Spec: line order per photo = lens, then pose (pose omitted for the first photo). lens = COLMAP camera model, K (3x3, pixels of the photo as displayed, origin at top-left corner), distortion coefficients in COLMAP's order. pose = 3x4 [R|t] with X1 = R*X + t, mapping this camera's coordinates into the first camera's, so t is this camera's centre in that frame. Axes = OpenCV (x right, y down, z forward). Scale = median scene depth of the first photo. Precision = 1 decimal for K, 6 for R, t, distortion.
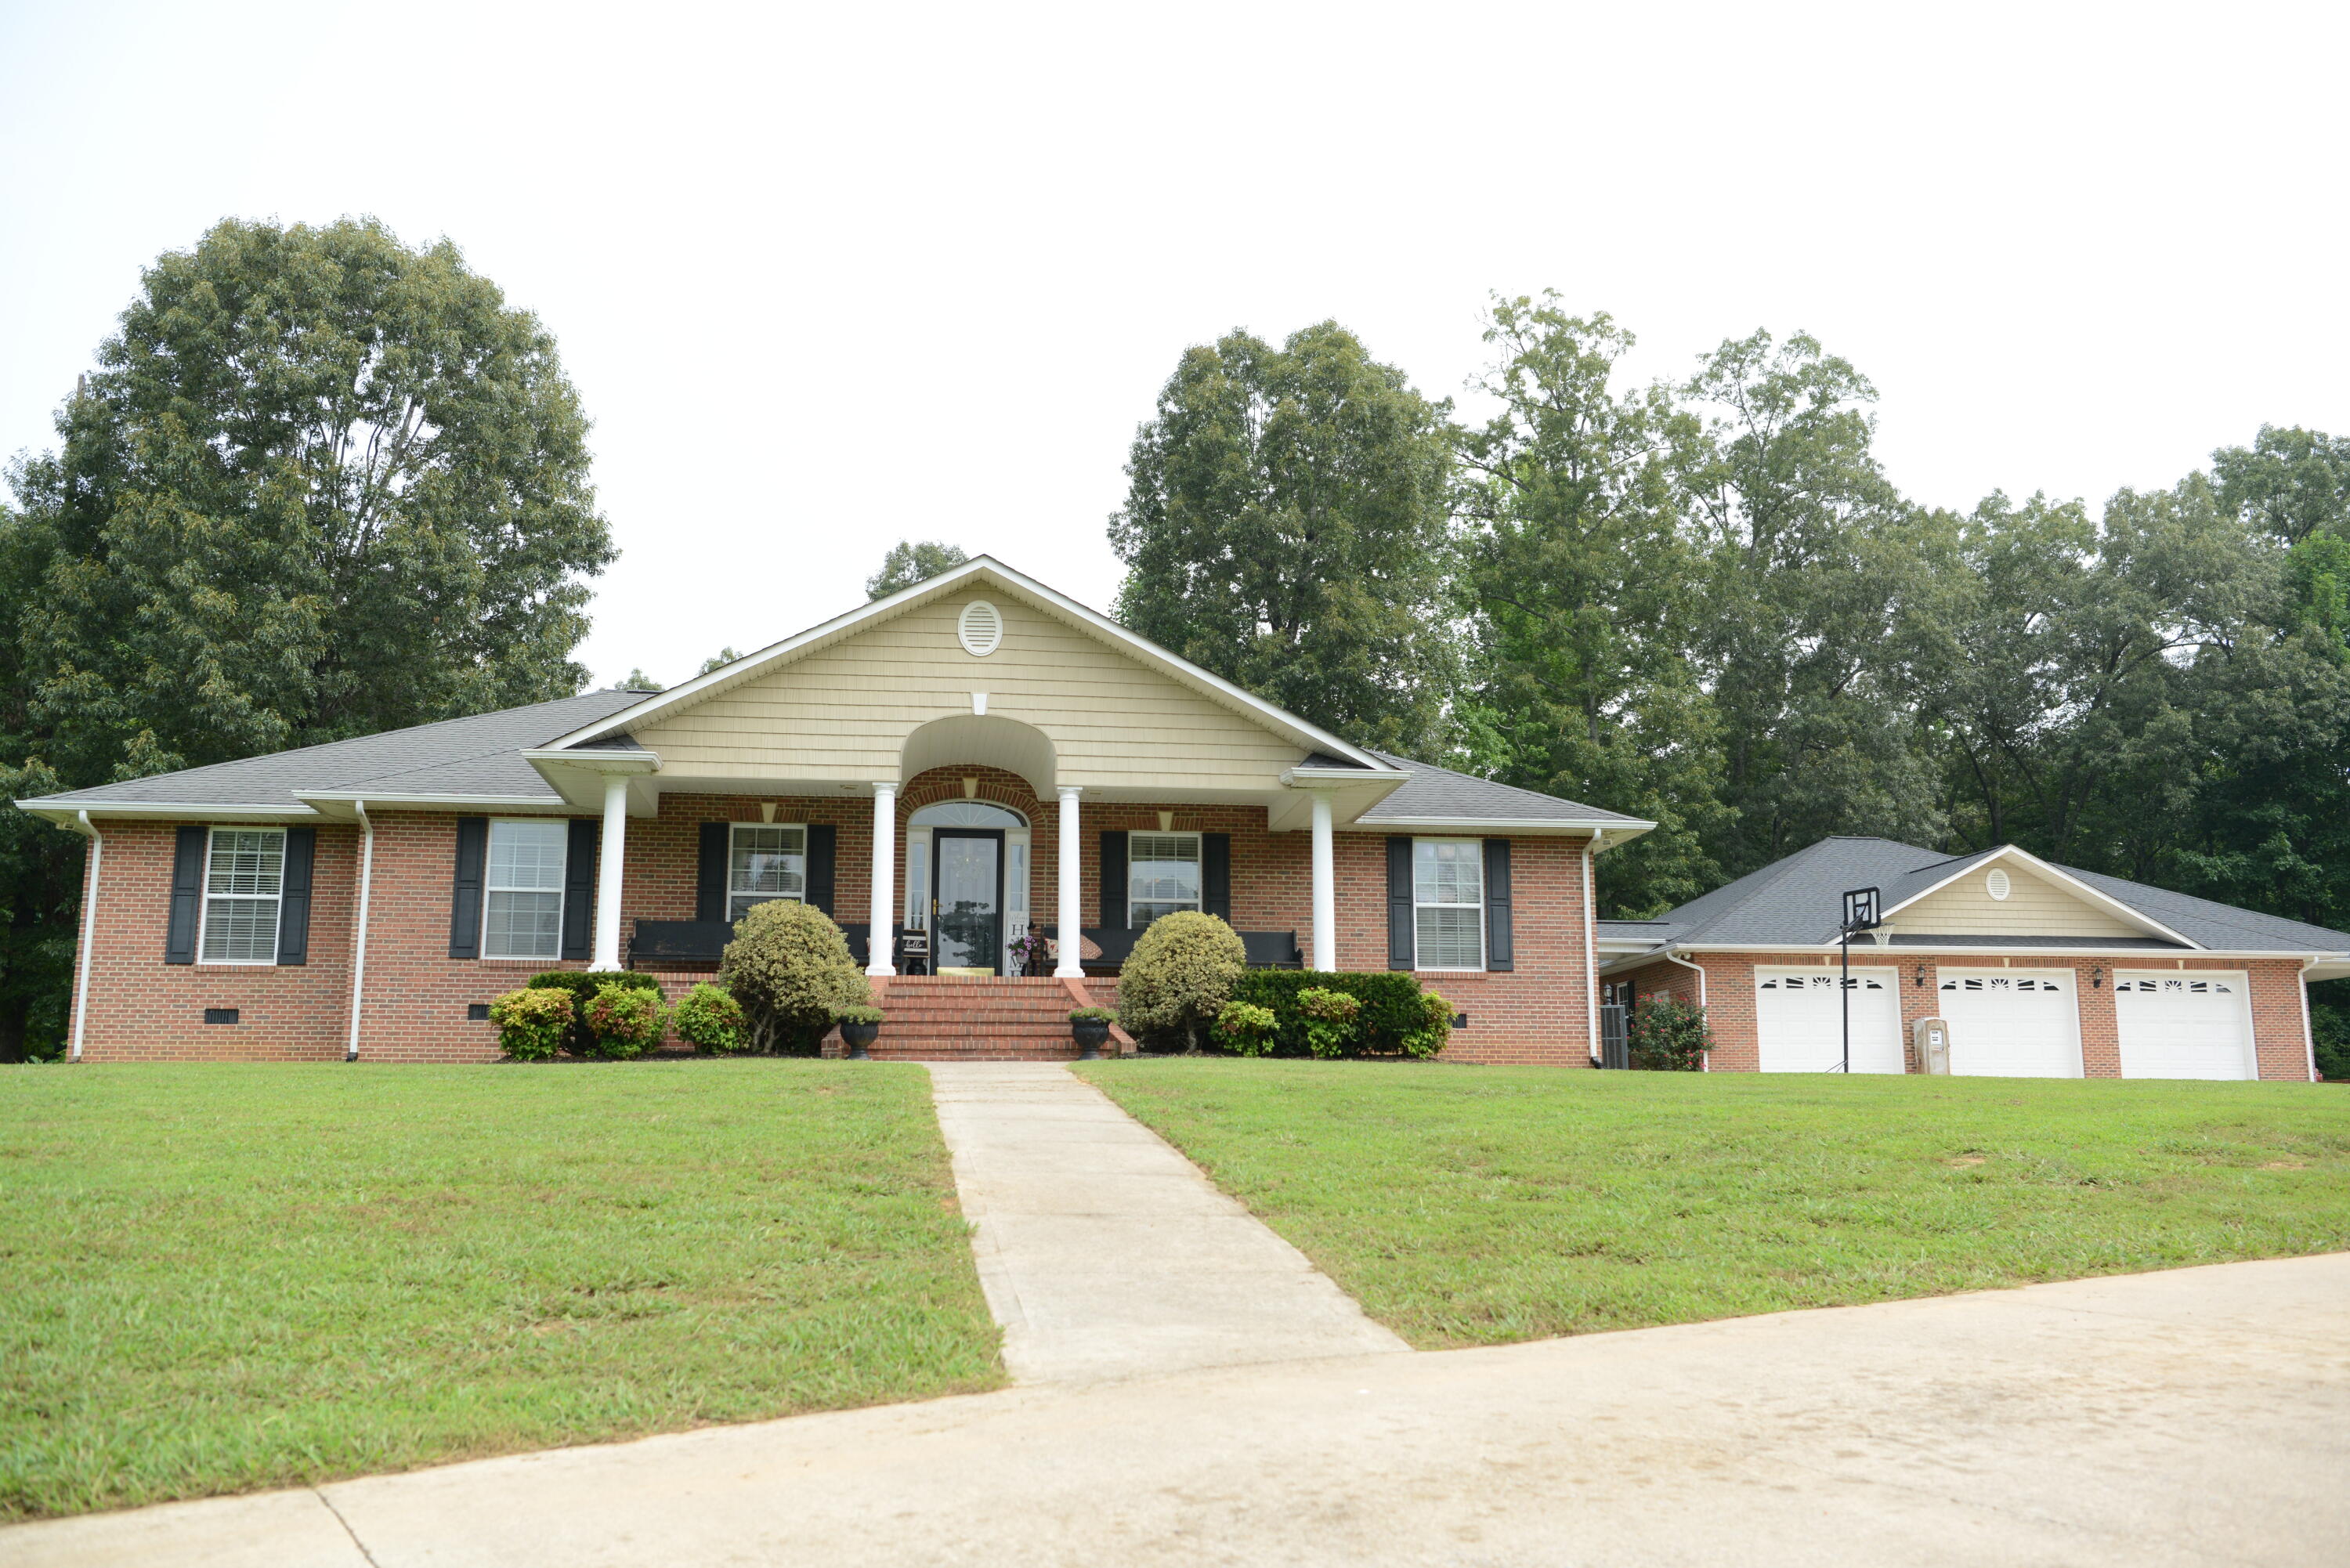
lens RADIAL K [[2032.2, 0, 1174.9], [0, 2032.2, 738.4], [0, 0, 1]] dist [-0.010872, 0.013083]
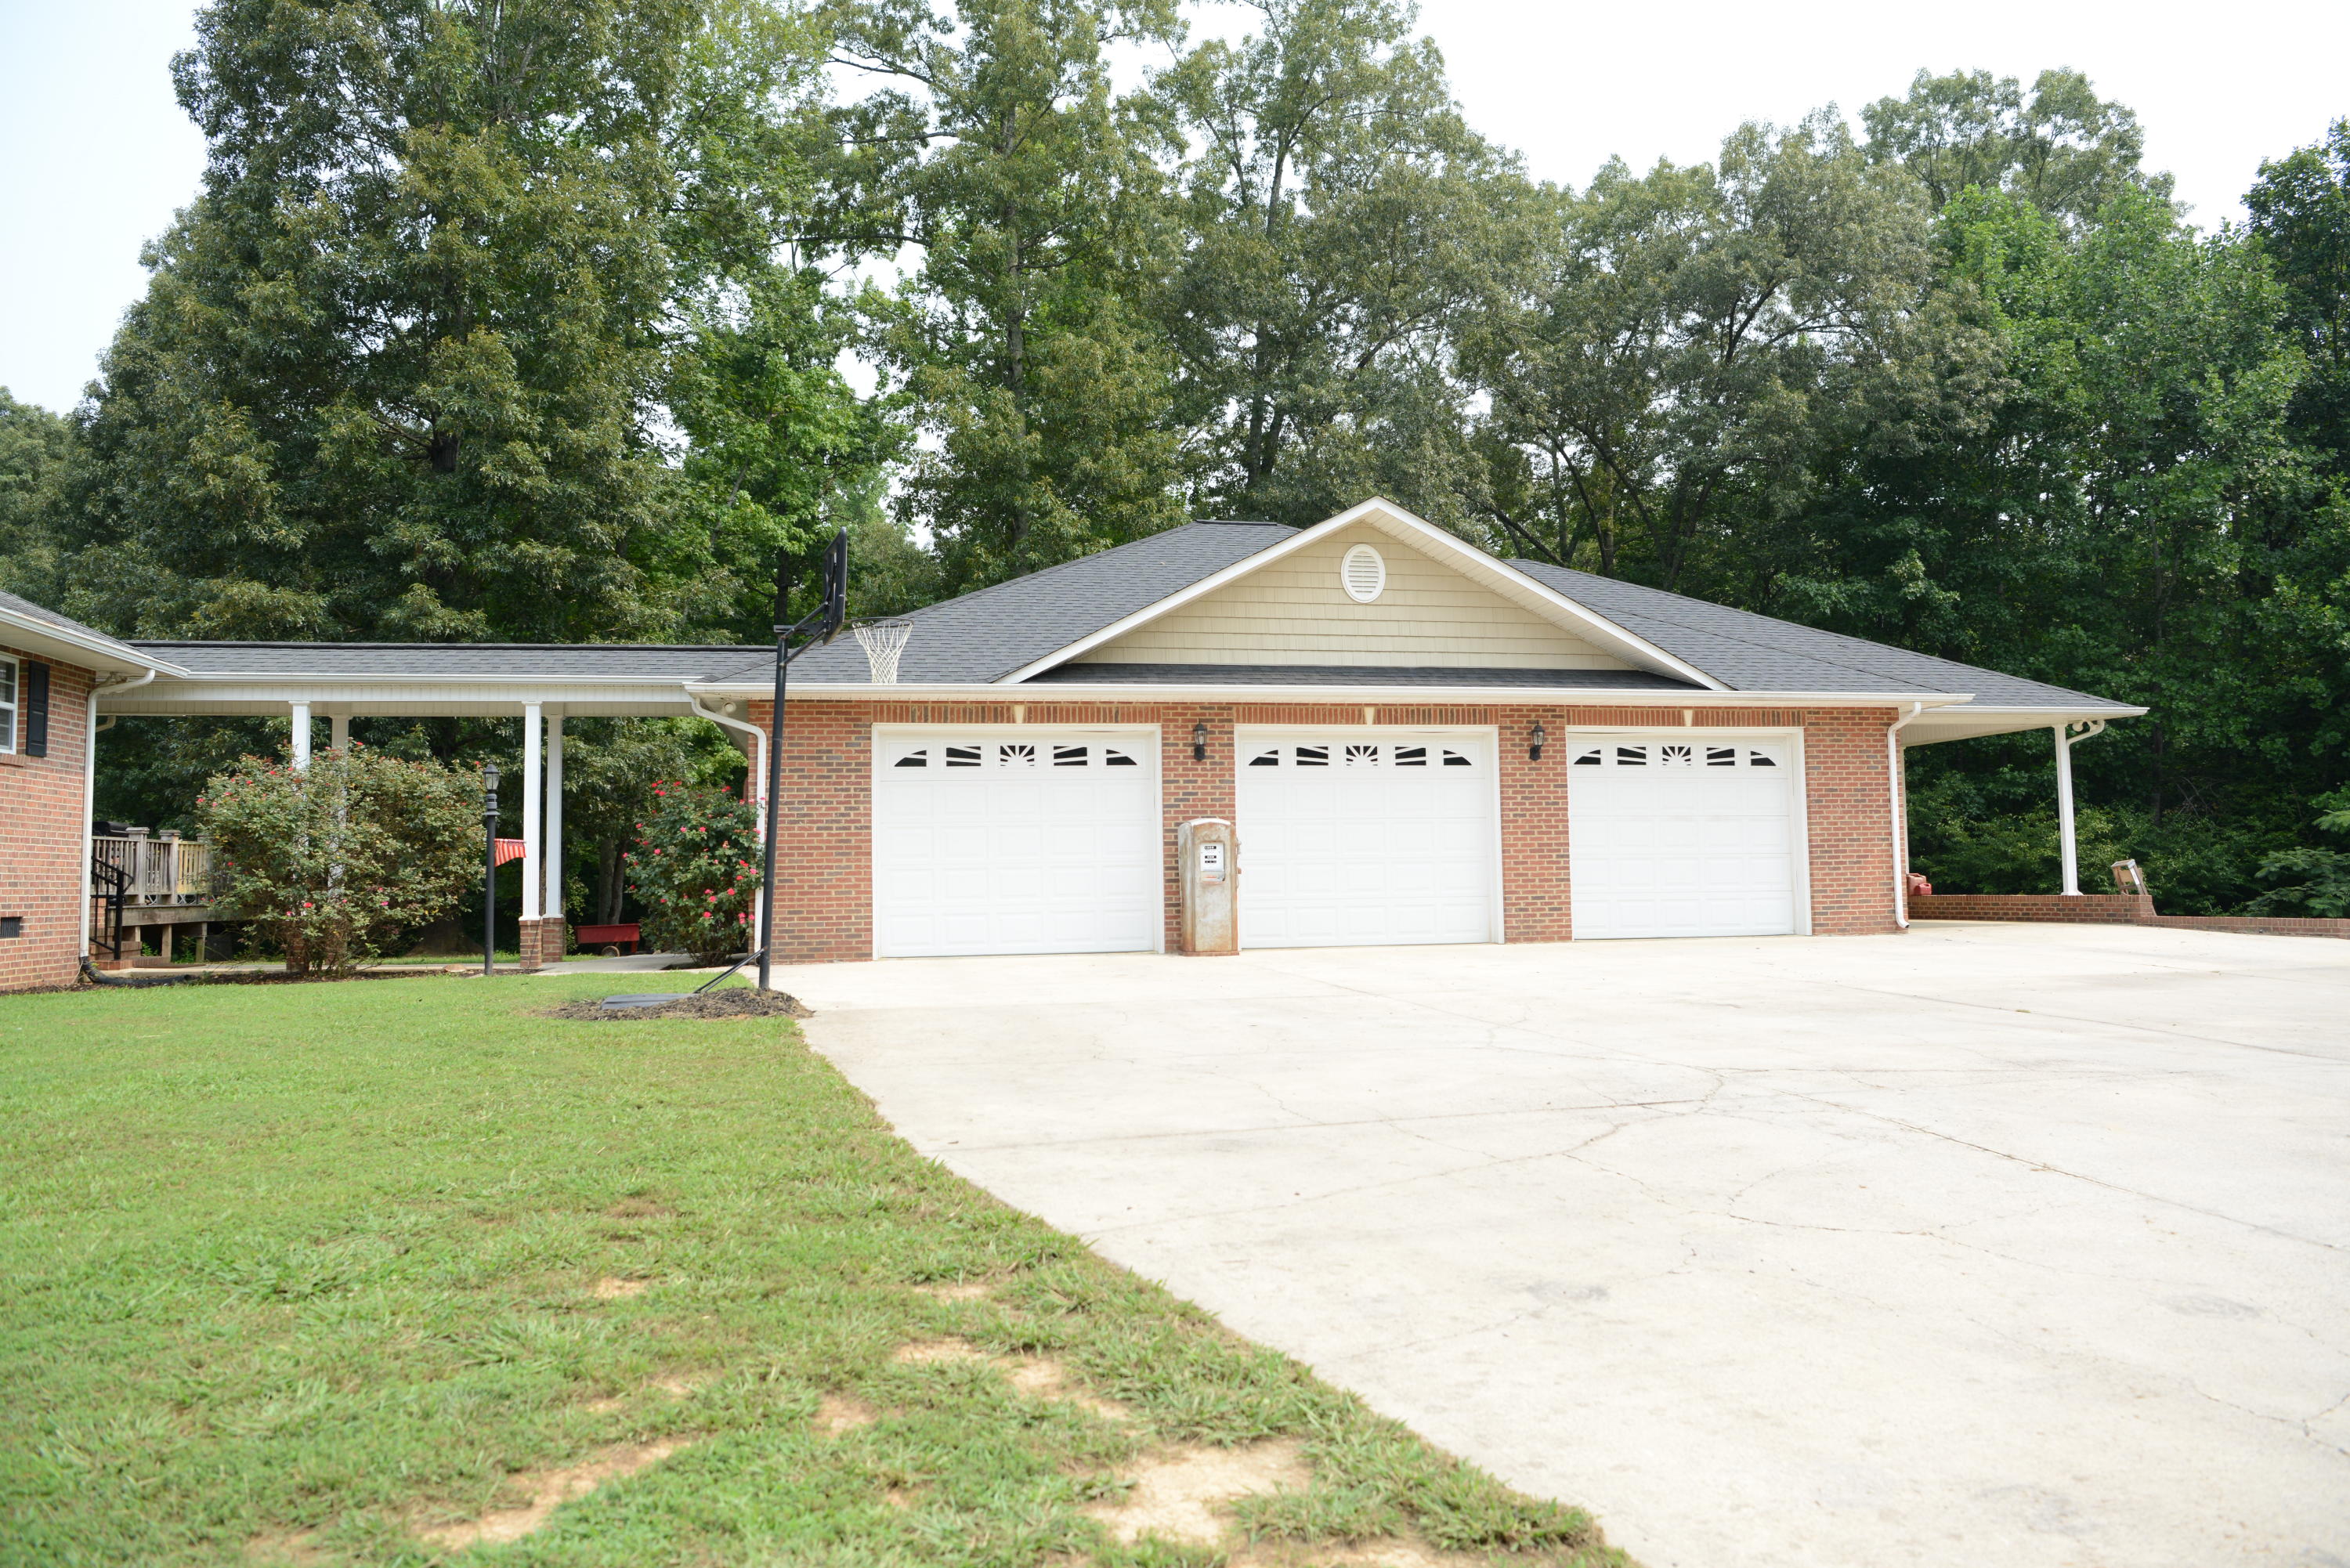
lens RADIAL K [[1637.4, 0, 1175.0], [0, 1637.4, 784.0], [0, 0, 1]] dist [-0.080472, -0.001404]
pose [[0.998937, -0.010366, 0.044908, 0.375258], [0.003970, 0.990109, 0.140245, 0.074356], [-0.045917, -0.139918, 0.989098, 0.629138]]
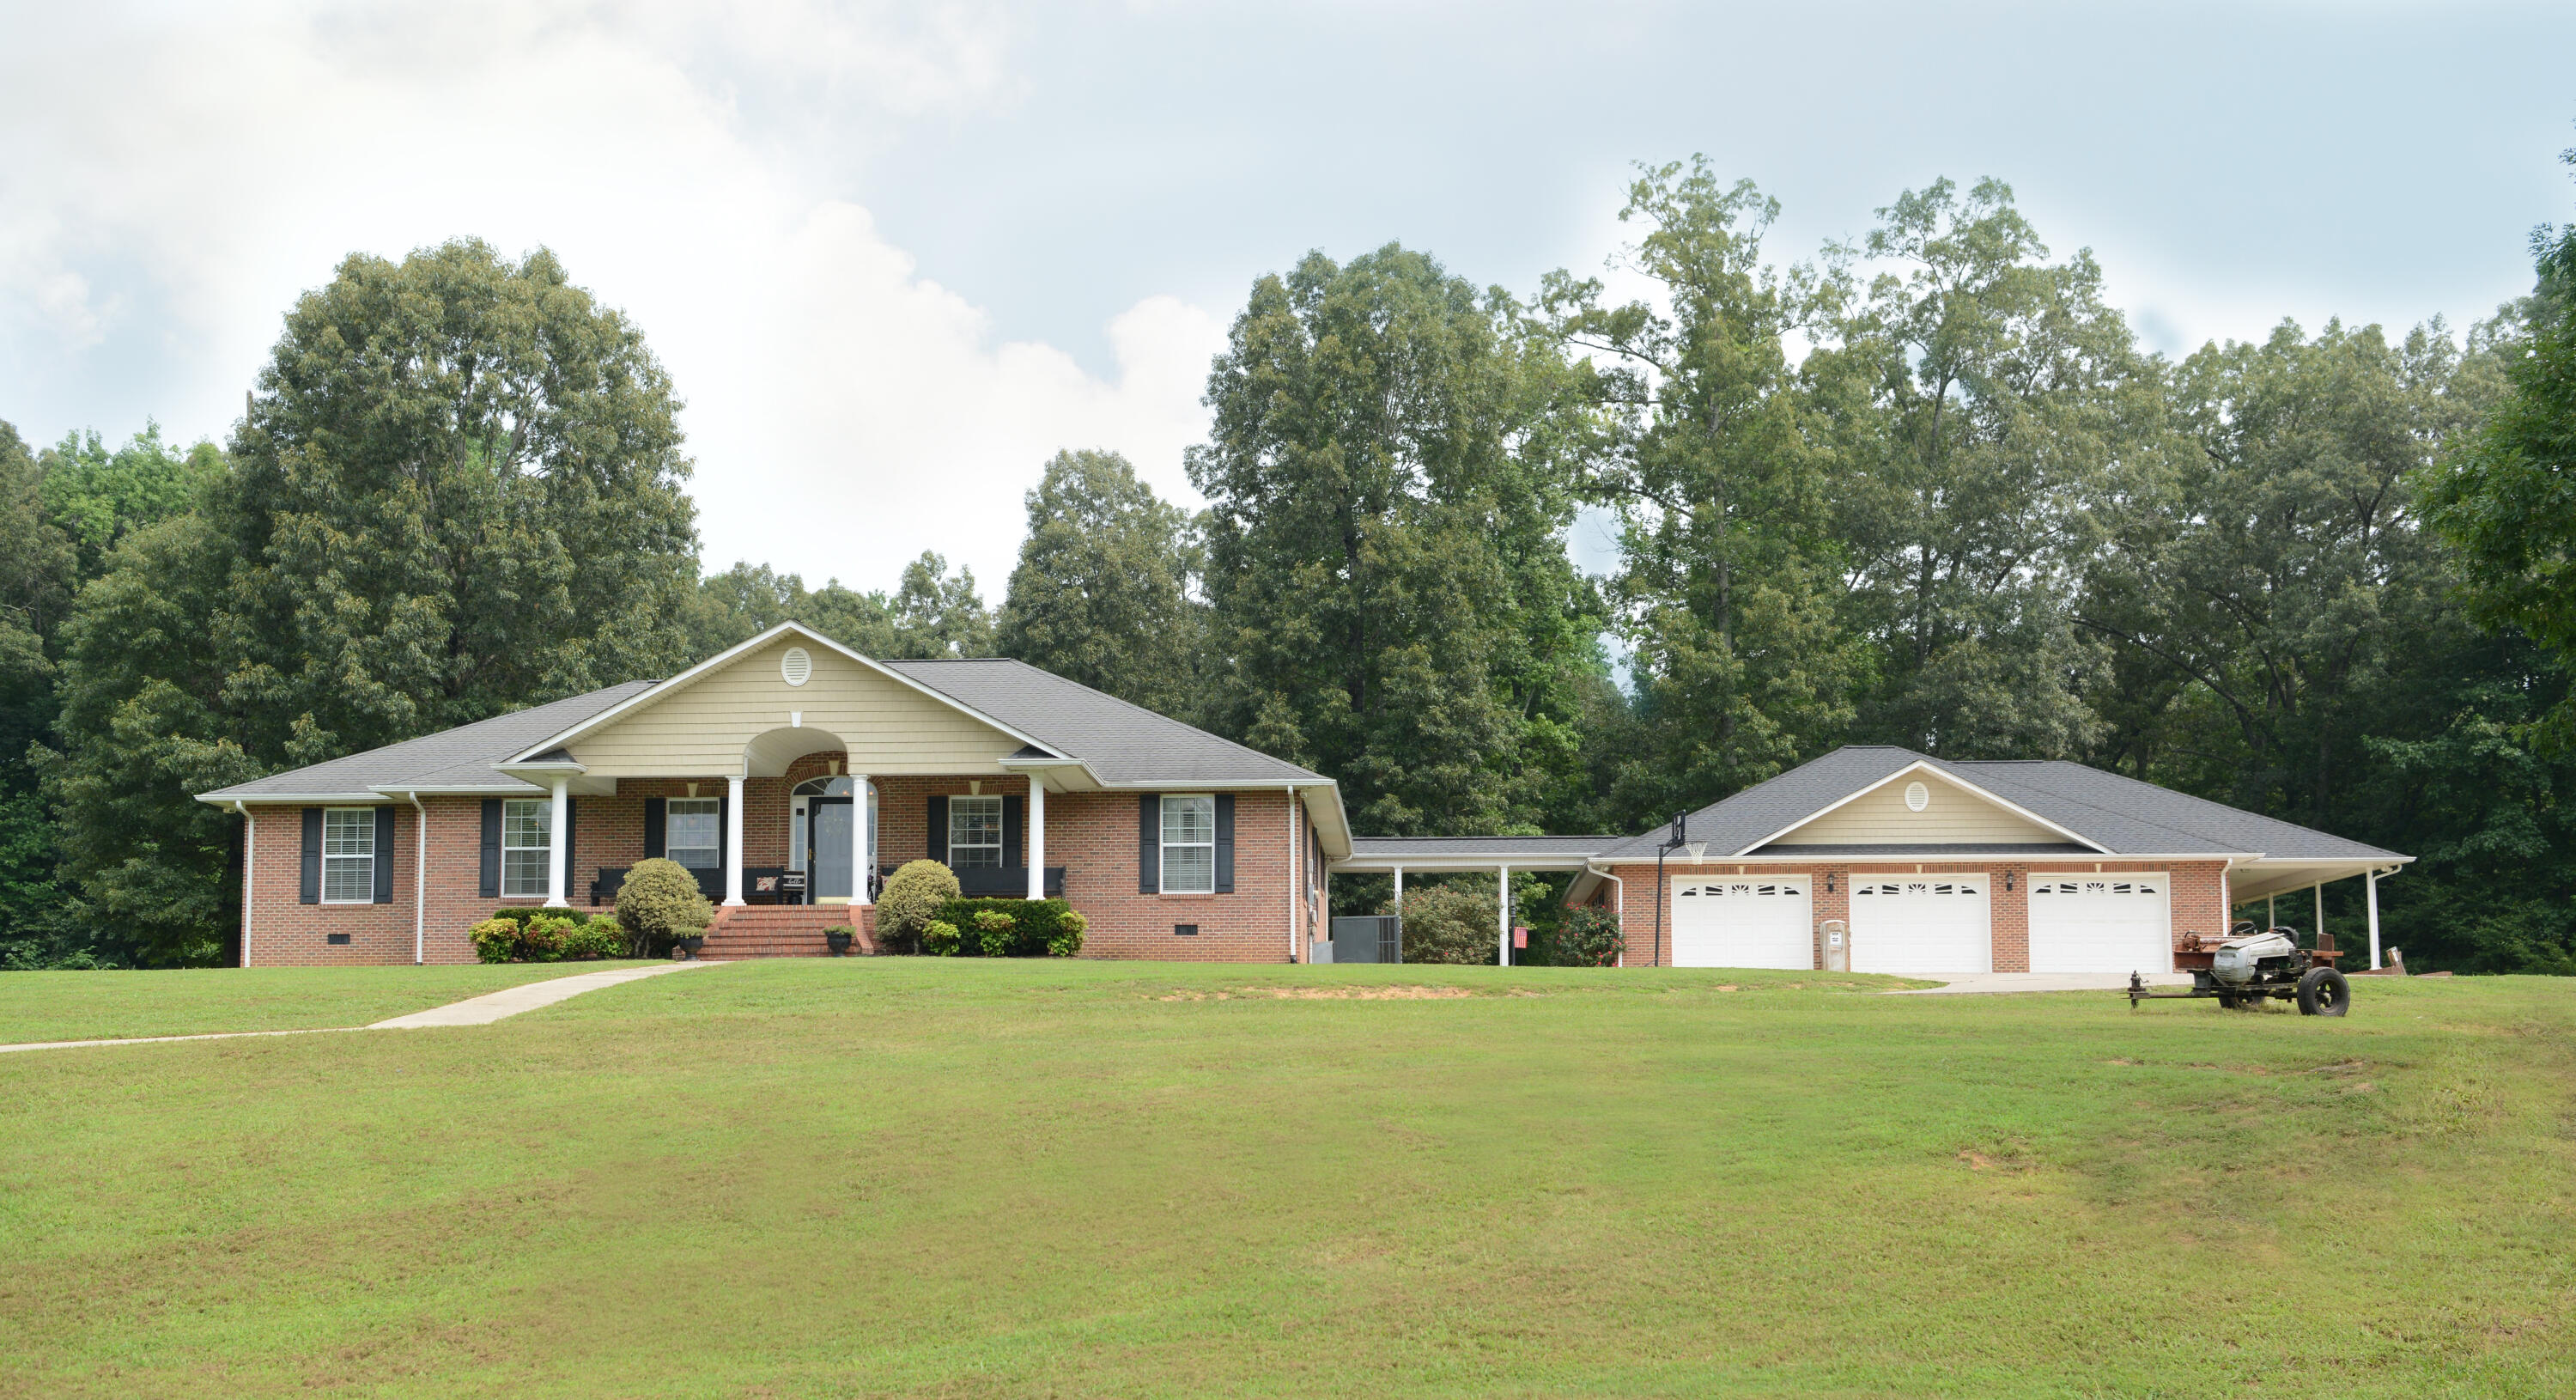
lens RADIAL K [[2822.0, 0, 1287.7], [0, 2822.0, 823.6], [0, 0, 1]] dist [0.060847, -0.012611]
pose [[0.982282, -0.020041, -0.186335, 0.400622], [0.038525, 0.994625, 0.096111, -0.079283], [0.183407, -0.101586, 0.977774, -0.592418]]
